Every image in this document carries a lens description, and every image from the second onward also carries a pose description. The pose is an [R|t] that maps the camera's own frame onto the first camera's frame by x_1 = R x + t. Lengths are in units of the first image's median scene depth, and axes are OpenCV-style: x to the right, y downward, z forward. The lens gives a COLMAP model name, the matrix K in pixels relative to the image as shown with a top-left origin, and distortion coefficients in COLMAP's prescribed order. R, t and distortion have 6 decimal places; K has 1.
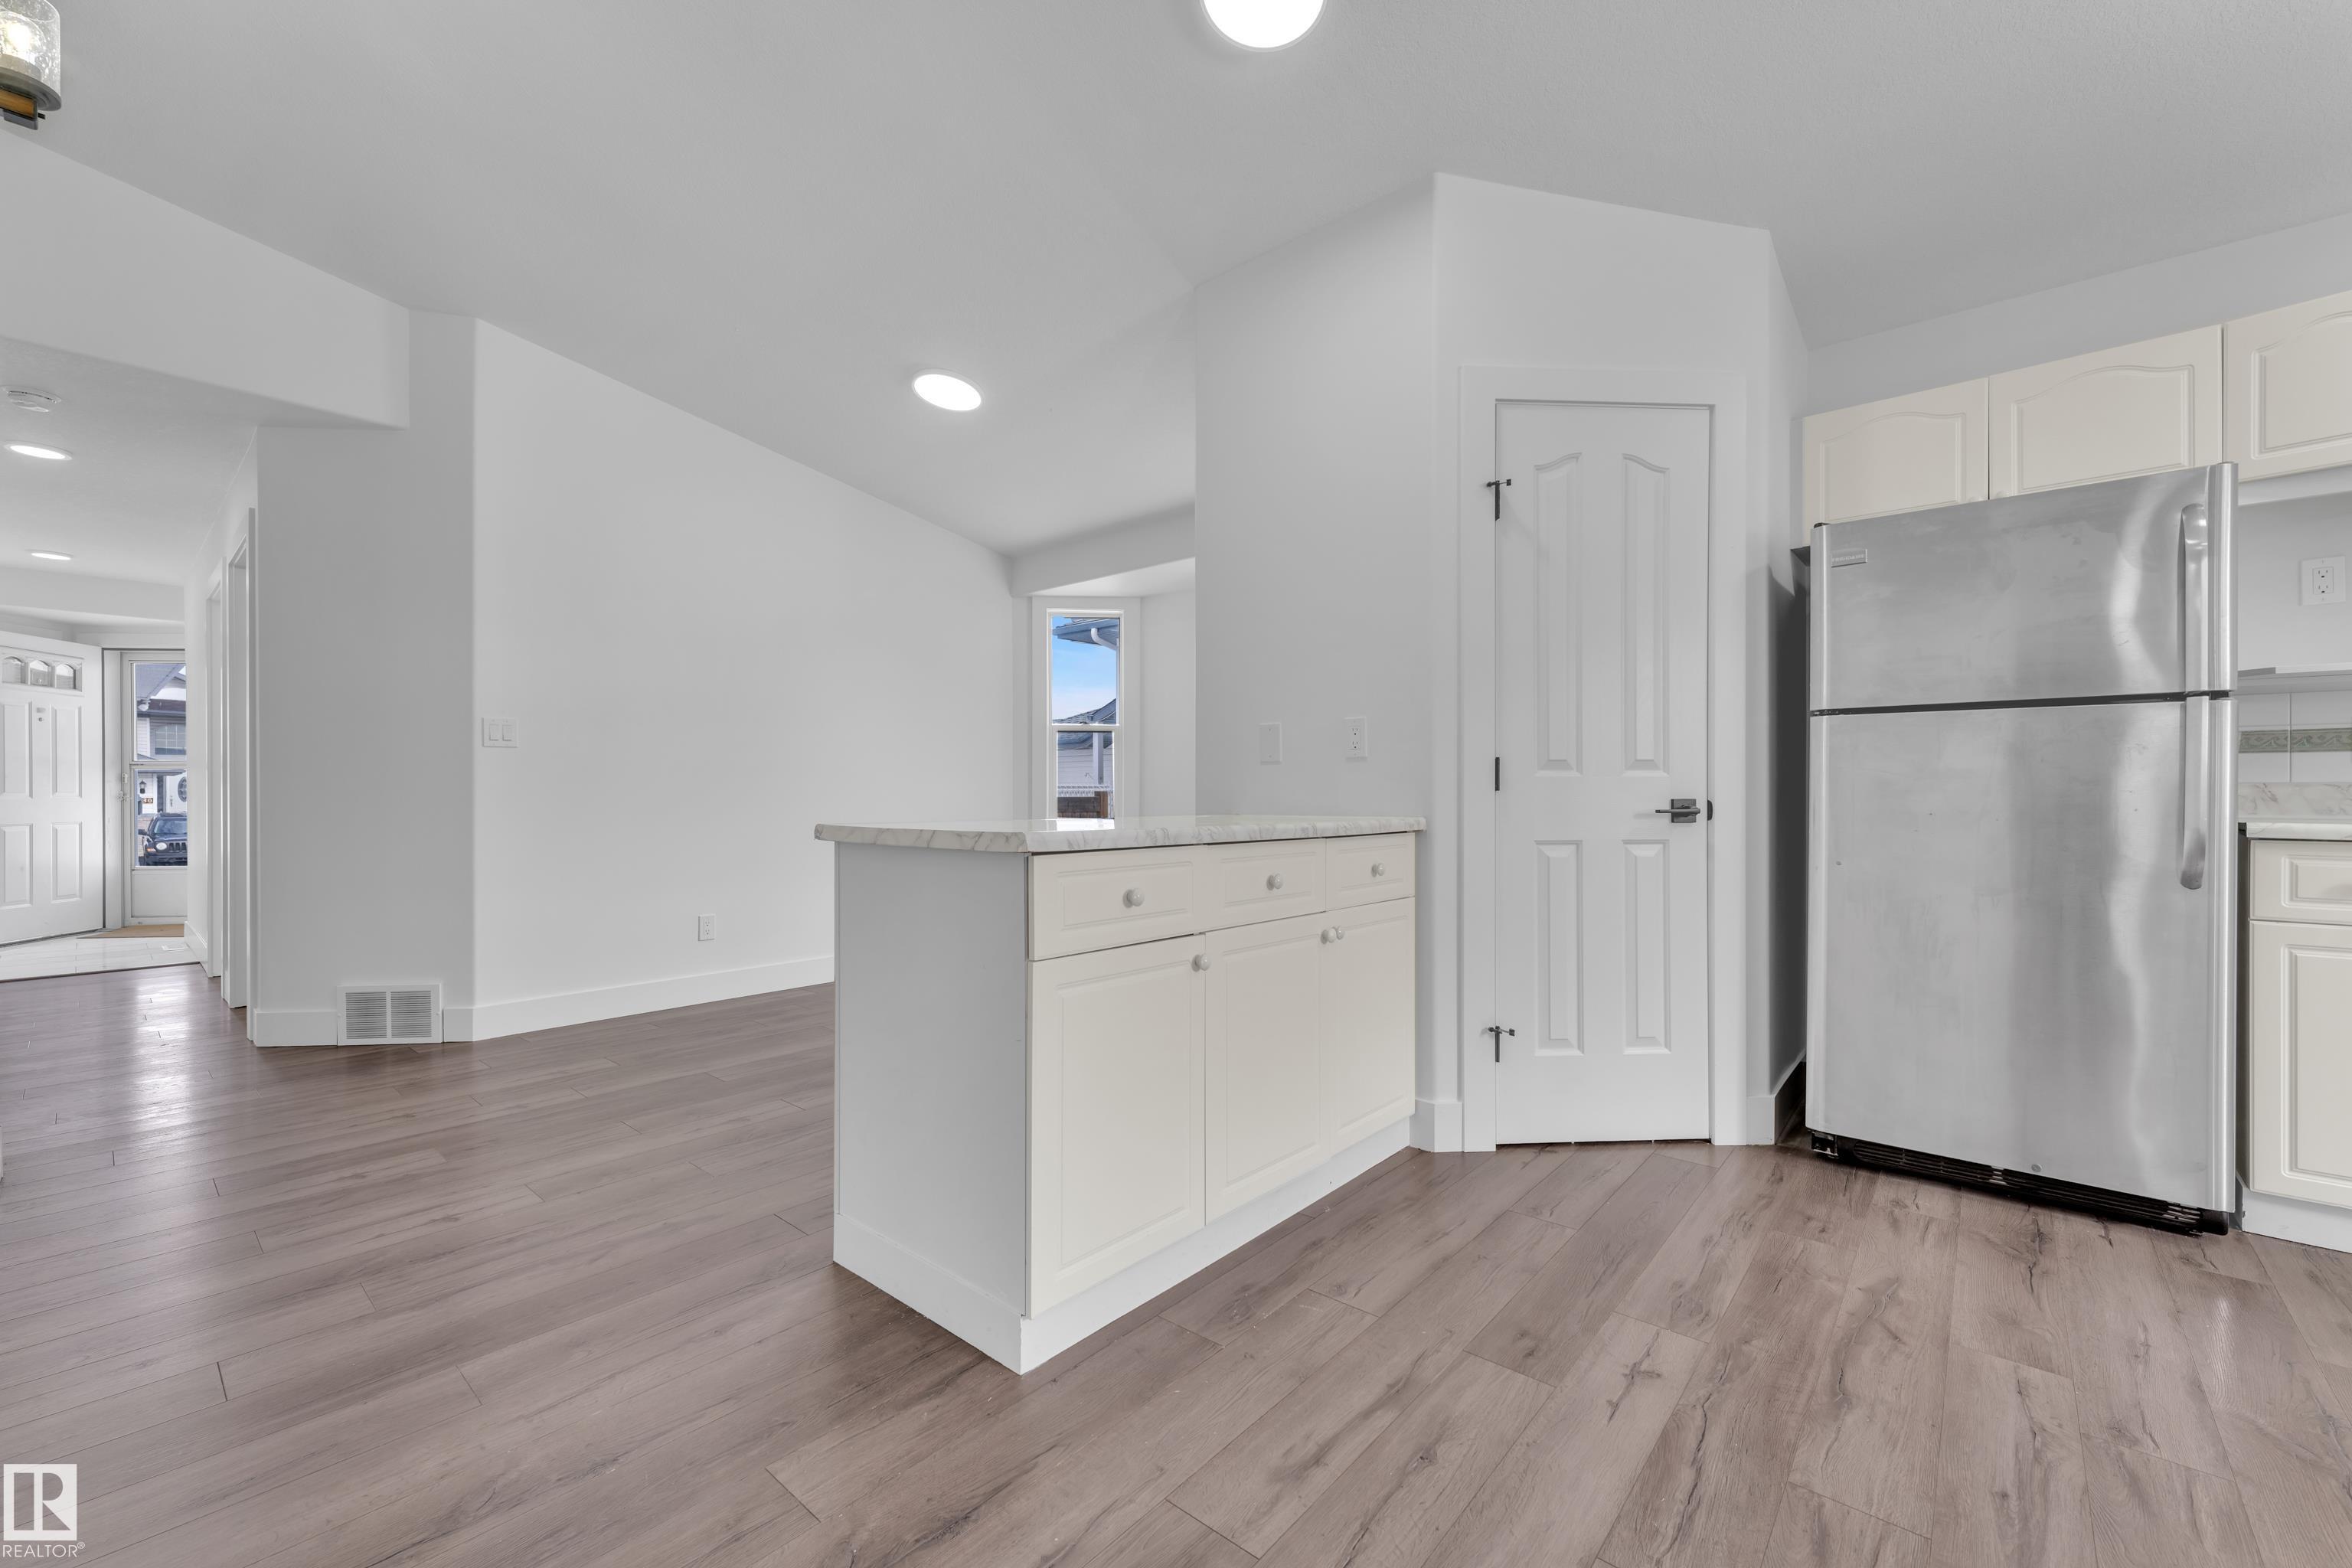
lens RADIAL K [[944.0, 0, 1173.6], [0, 944.0, 798.0], [0, 0, 1]] dist [-0.000076, -0.000195]
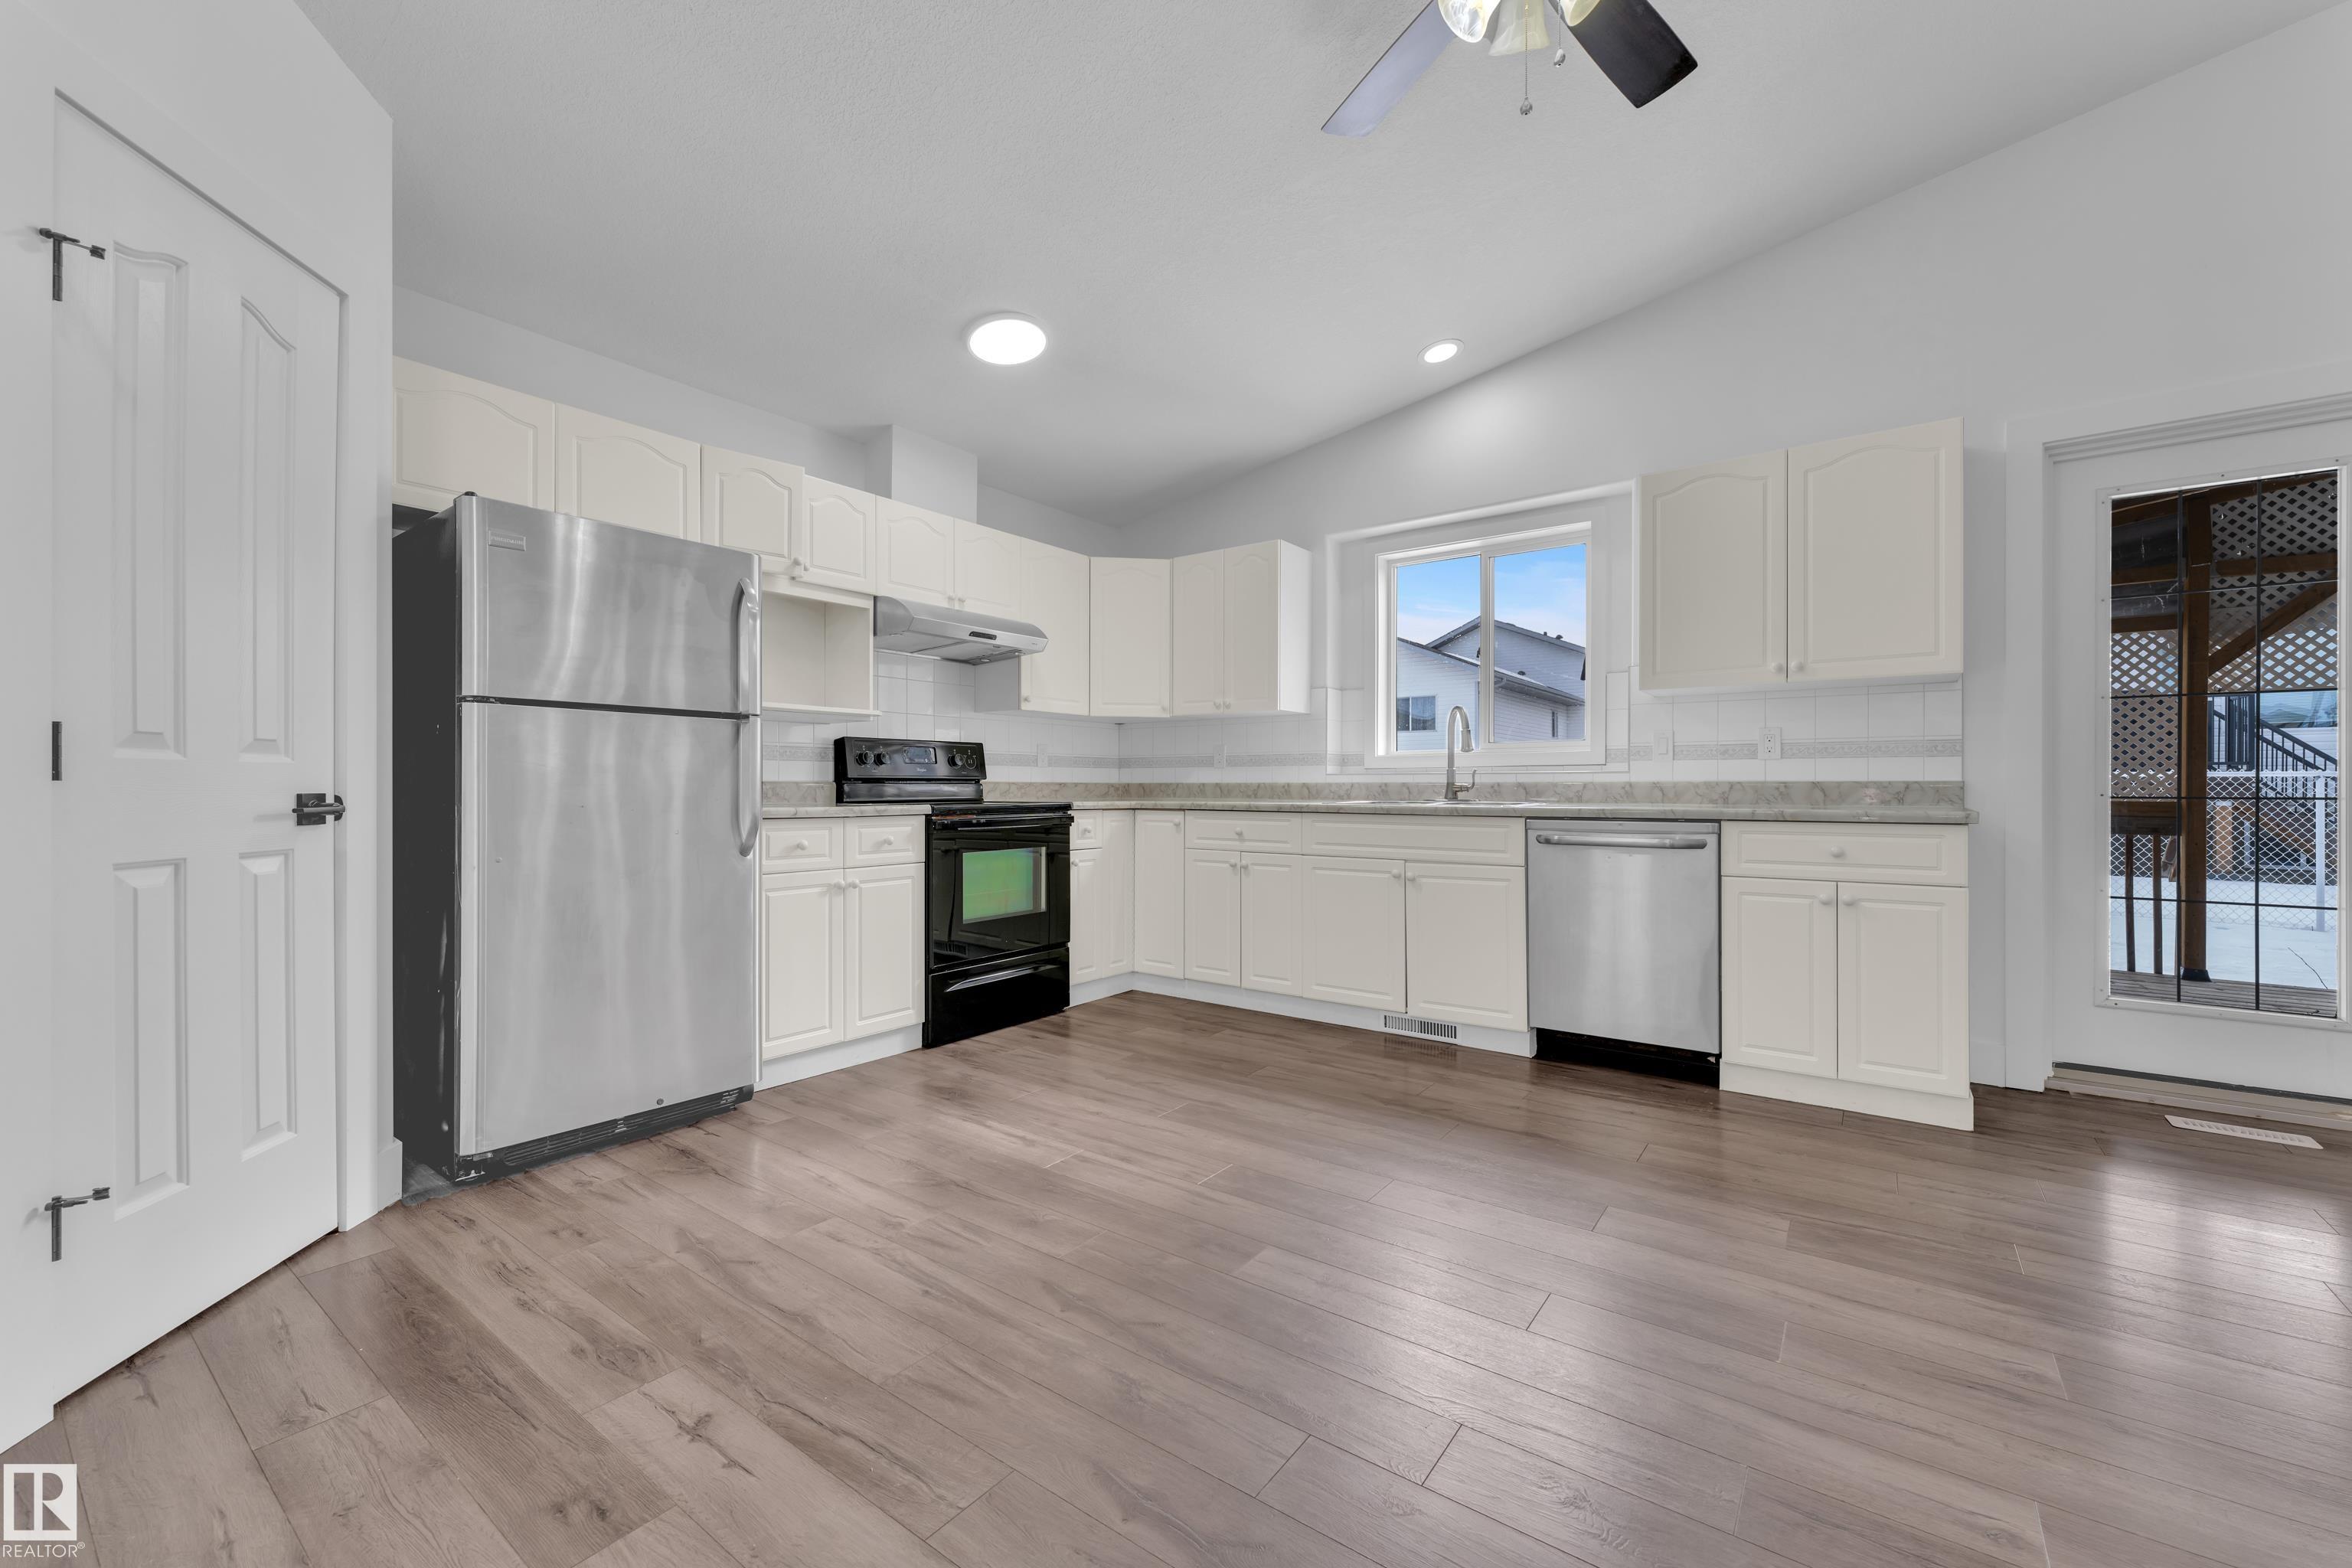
lens RADIAL K [[940.0, 0, 1176.0], [0, 940.0, 784.0], [0, 0, 1]] dist [-0.000831, 0.000406]
pose [[-0.075580, 0.004367, 0.997130, -0.295473], [0.003119, 0.999987, -0.004143, -0.001256], [-0.997135, 0.002797, -0.075592, 0.408483]]
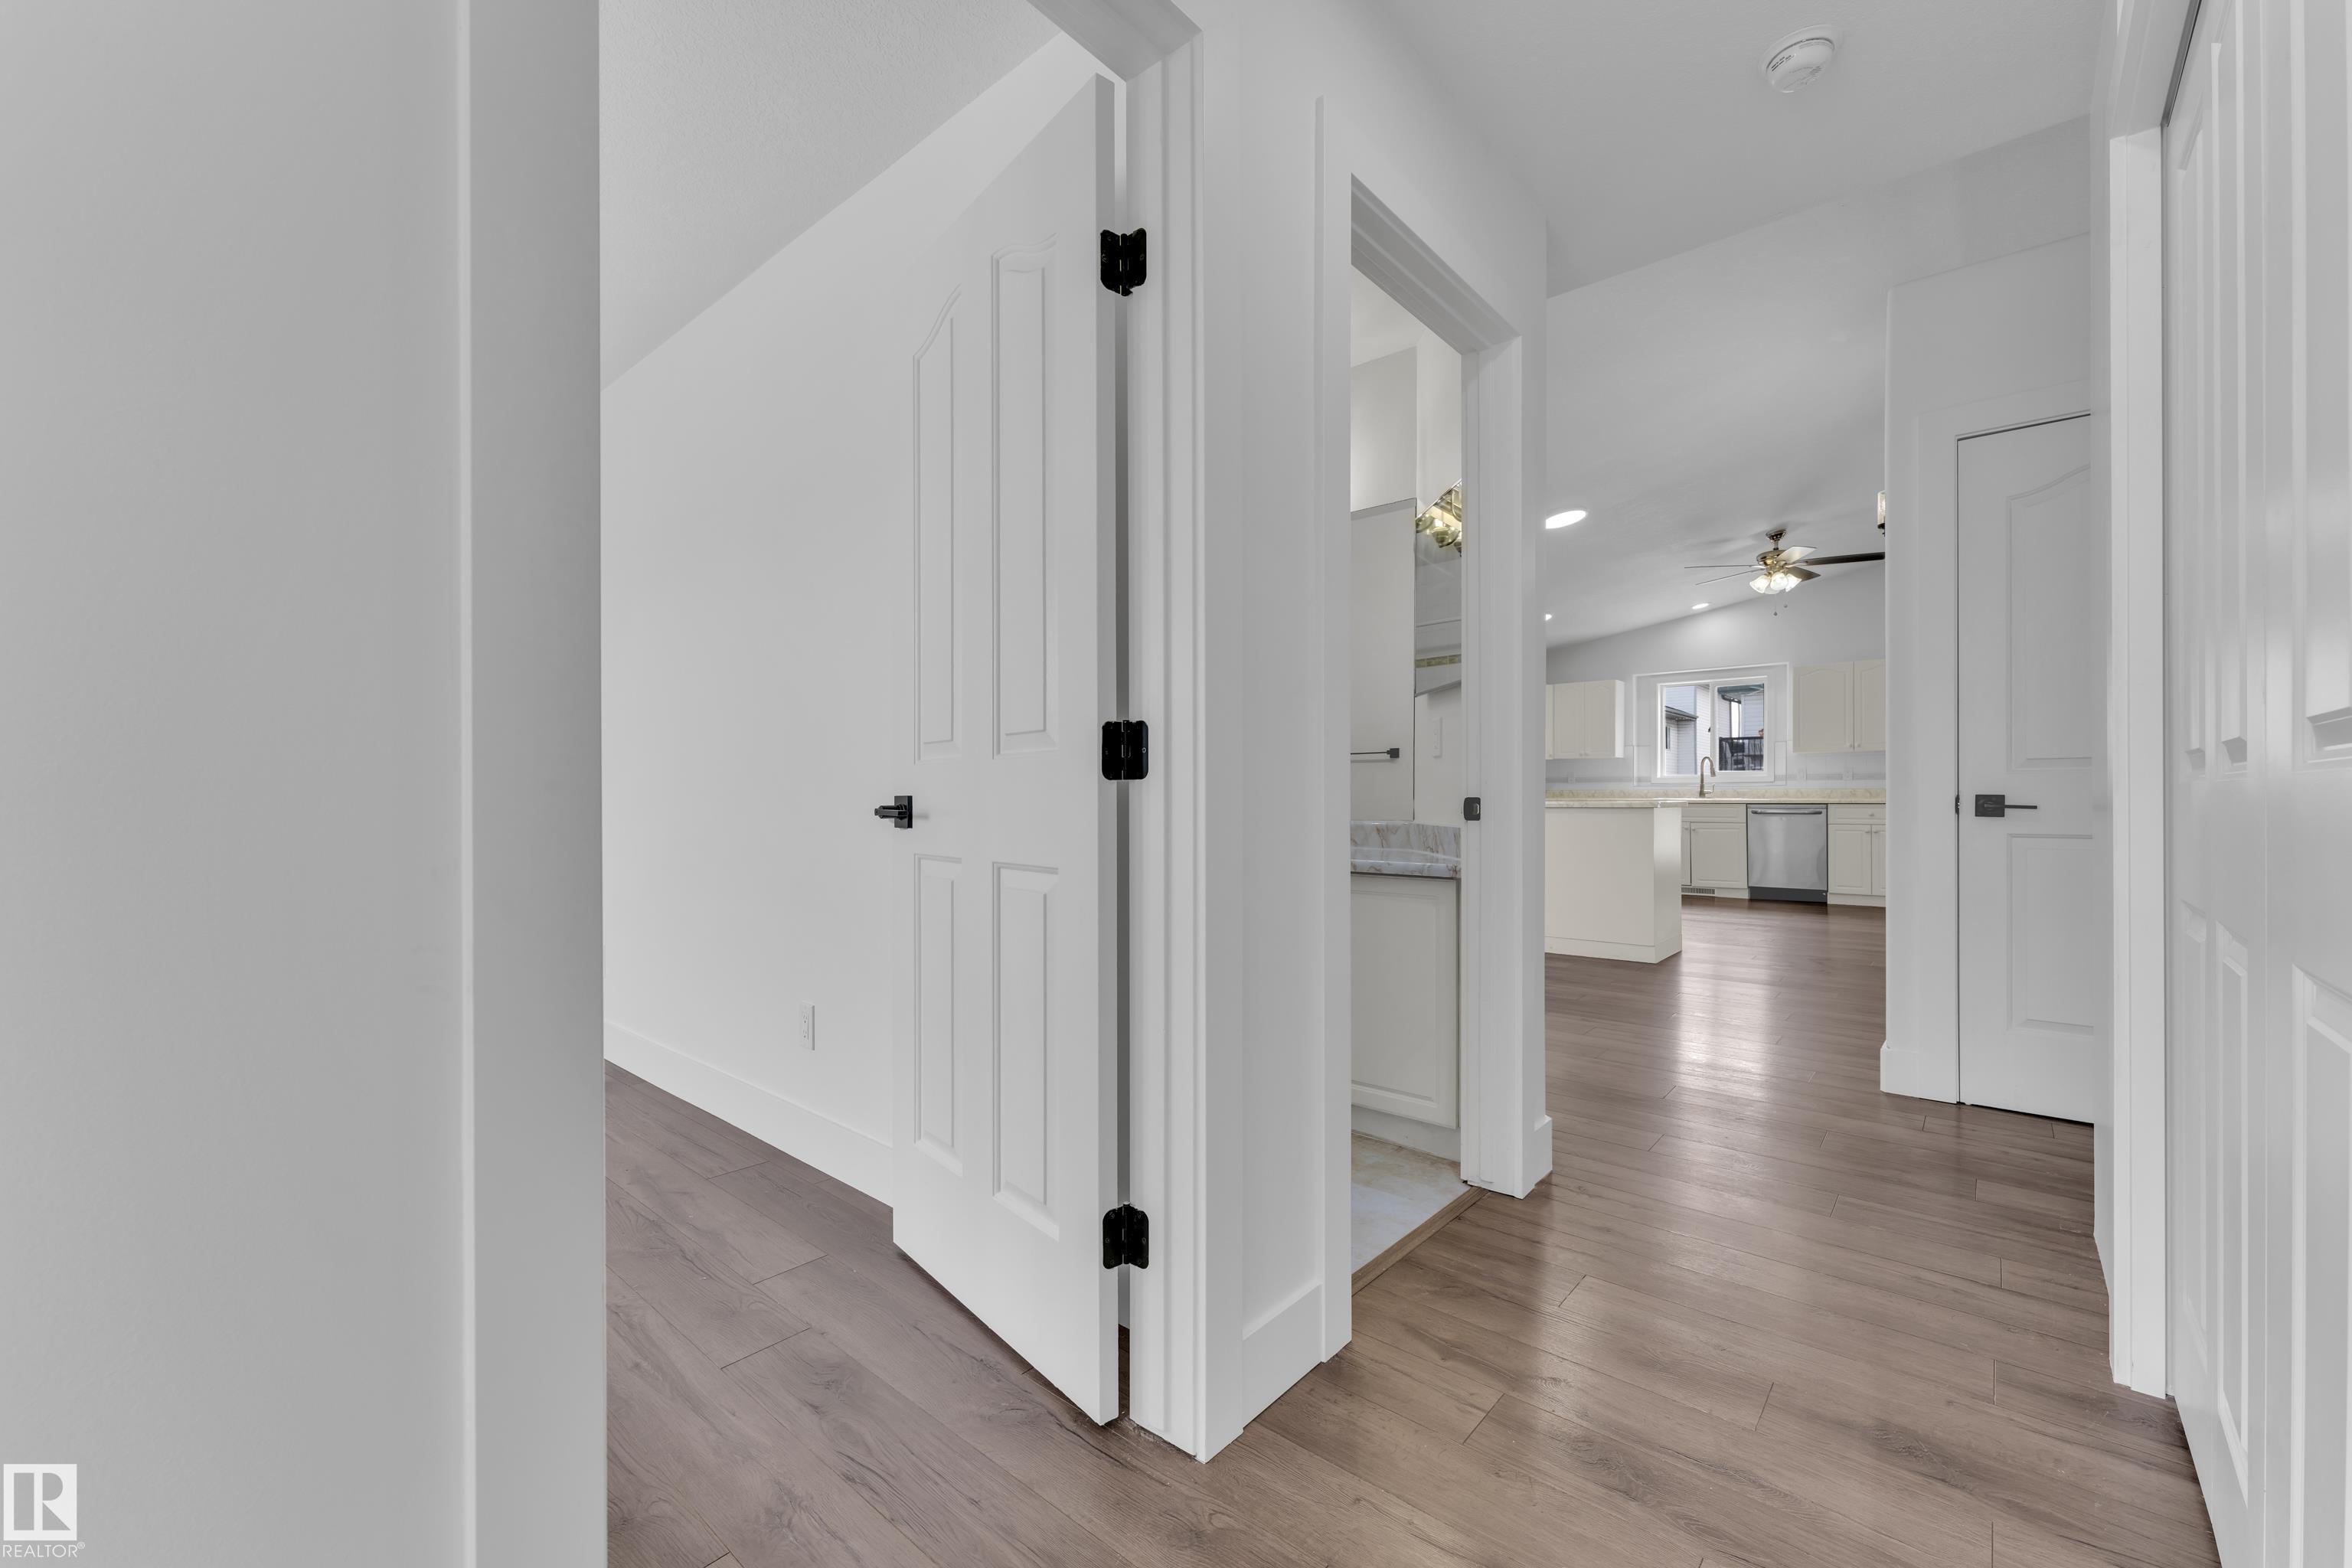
lens RADIAL K [[946.6, 0, 1185.8], [0, 946.6, 794.1], [0, 0, 1]] dist [0.008576, -0.000051]
pose [[-0.012128, 0.004796, 0.999915, -2.561777], [0.005682, 0.999973, -0.004727, 0.014444], [-0.999910, 0.005624, -0.012155, 1.987787]]
